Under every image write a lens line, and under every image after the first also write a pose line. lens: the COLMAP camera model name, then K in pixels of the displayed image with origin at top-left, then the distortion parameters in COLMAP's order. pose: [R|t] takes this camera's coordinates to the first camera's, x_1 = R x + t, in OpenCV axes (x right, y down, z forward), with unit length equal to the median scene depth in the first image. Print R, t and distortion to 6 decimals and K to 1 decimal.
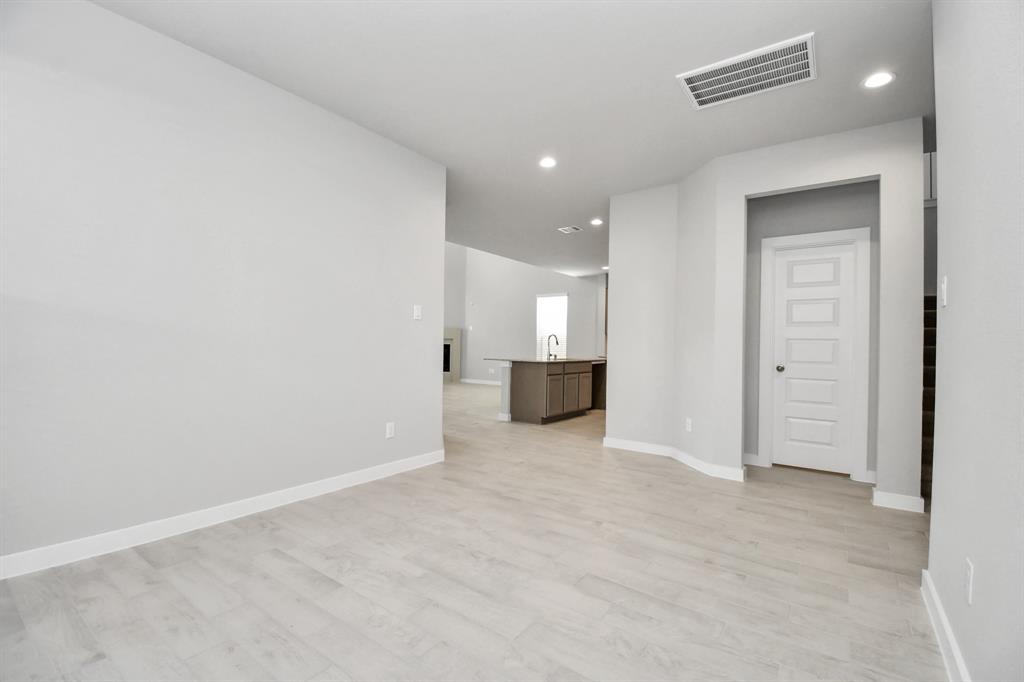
lens RADIAL K [[448.2, 0, 507.8], [0, 448.2, 340.7], [0, 0, 1]] dist [0.024166, -0.028278]
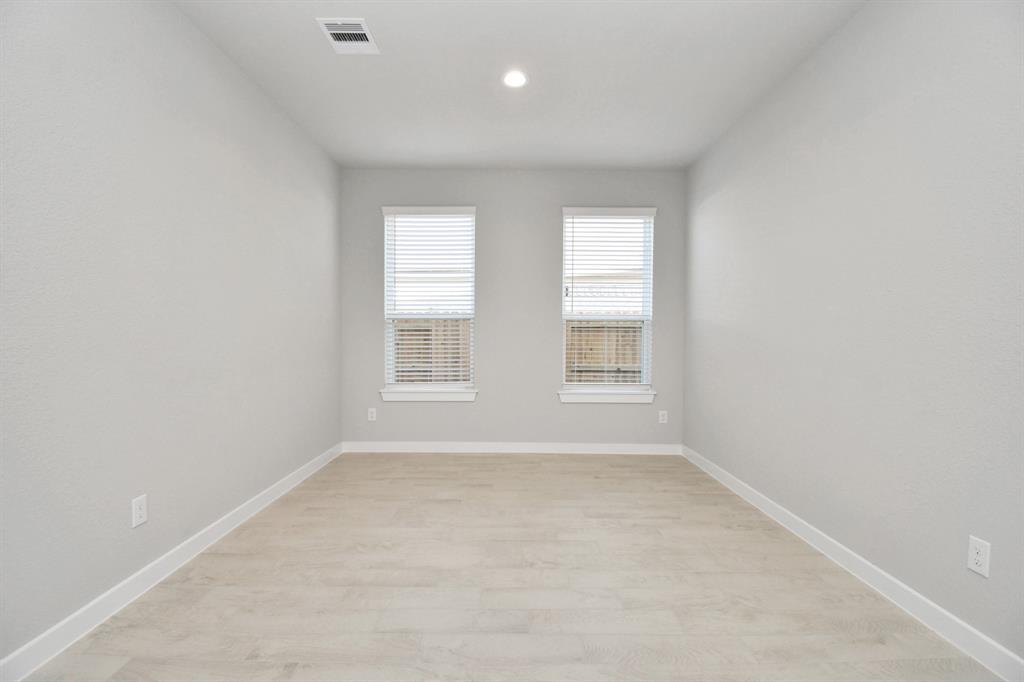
lens RADIAL K [[448.9, 0, 512.4], [0, 448.9, 344.1], [0, 0, 1]] dist [0.015156, -0.020726]
pose [[-0.802348, -0.011063, -0.596754, 0.610182], [-0.014167, 0.999900, 0.000511, -0.001732], [0.596688, 0.008864, -0.802424, 1.808151]]
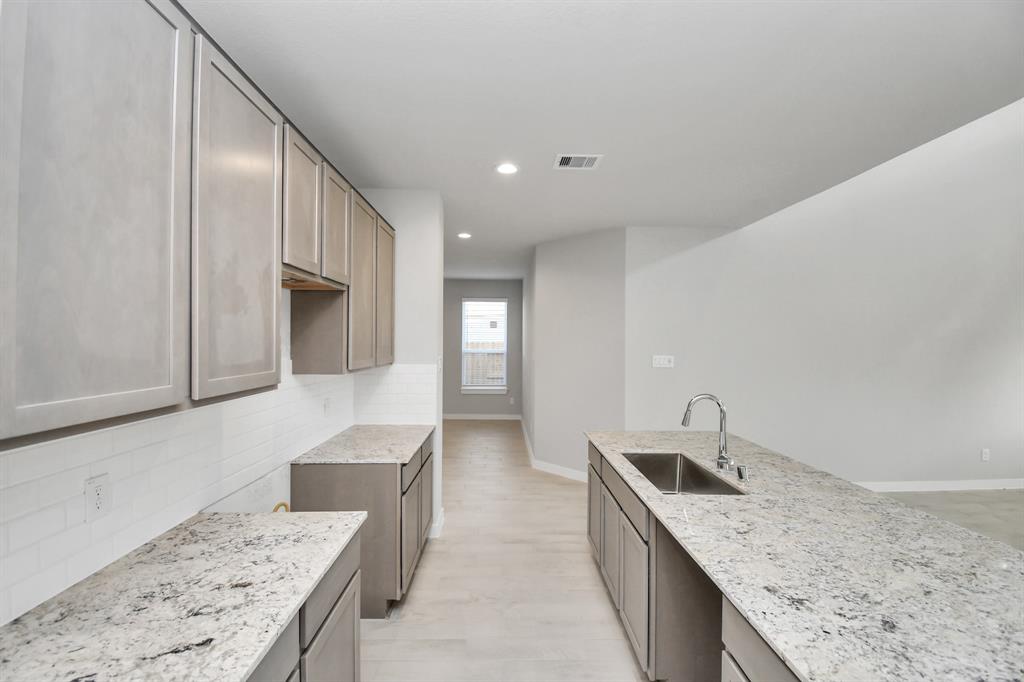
lens RADIAL K [[452.2, 0, 509.2], [0, 452.2, 339.7], [0, 0, 1]] dist [0.021650, -0.025355]
pose [[-0.790342, -0.026158, -0.612107, 1.393316], [-0.016206, 0.999631, -0.021793, -0.148103], [0.612451, -0.007304, -0.790475, 3.810079]]
